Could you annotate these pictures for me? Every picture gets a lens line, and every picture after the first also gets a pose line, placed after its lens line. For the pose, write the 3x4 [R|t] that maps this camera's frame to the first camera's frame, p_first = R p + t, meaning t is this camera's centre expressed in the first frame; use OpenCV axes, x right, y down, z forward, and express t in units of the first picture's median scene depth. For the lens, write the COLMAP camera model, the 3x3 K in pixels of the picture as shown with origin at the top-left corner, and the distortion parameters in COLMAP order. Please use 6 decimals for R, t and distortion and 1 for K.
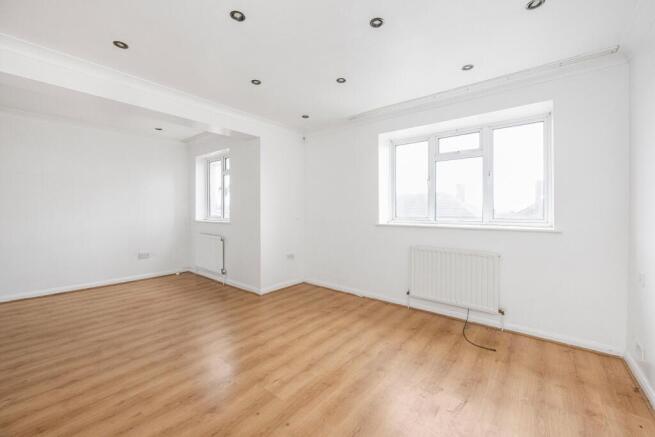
lens RADIAL K [[267.0, 0, 330.0], [0, 267.0, 212.2], [0, 0, 1]] dist [-0.011226, -0.000898]
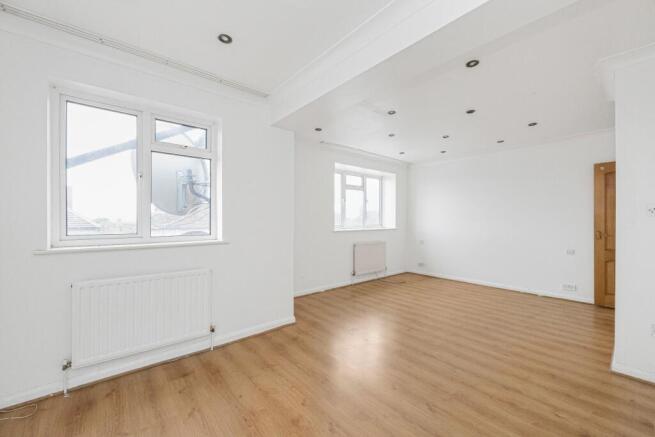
lens RADIAL K [[267.0, 0, 327.7], [0, 267.0, 221.3], [0, 0, 1]] dist [-0.011226, -0.000898]
pose [[0.184963, -0.007919, 0.982714, -1.408056], [0.008299, 0.999944, 0.006496, -0.013692], [-0.982710, 0.006954, 0.185018, 0.991292]]
